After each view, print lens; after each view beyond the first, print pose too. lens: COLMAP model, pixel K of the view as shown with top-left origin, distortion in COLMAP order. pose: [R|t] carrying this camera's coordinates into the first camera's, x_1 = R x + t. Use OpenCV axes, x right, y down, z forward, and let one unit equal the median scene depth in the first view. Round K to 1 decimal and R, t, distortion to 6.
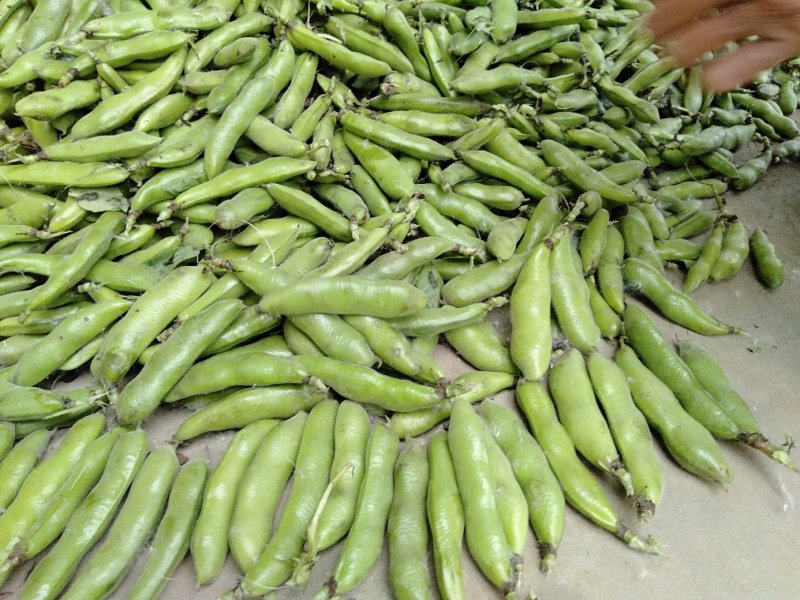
lens RADIAL K [[629.3, 0, 400.0], [0, 629.3, 300.0], [0, 0, 1]] dist [0.041693, -0.036720]
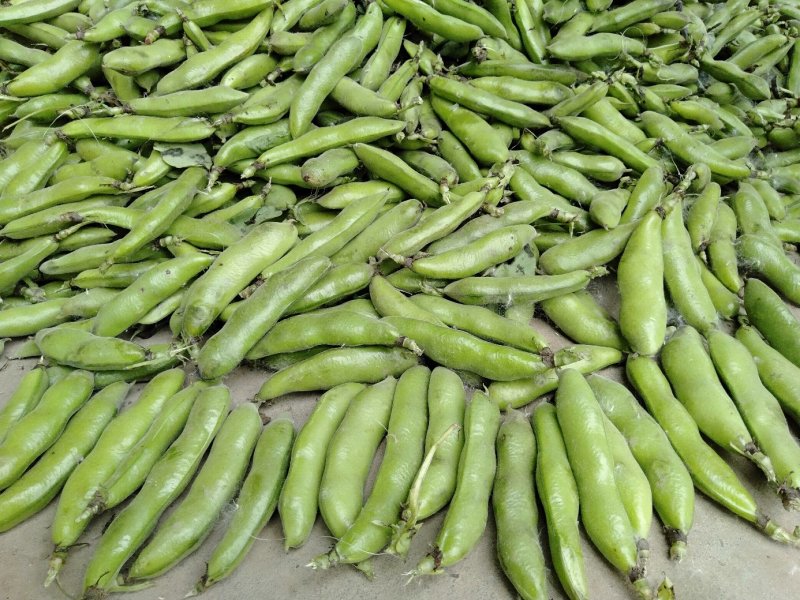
lens RADIAL K [[629.3, 0, 400.0], [0, 629.3, 300.0], [0, 0, 1]] dist [0.041693, -0.036720]
pose [[0.997211, 0.040285, -0.062827, -0.081299], [-0.041469, 0.998984, -0.017650, 0.073267], [0.062052, 0.020206, 0.997868, 0.066186]]
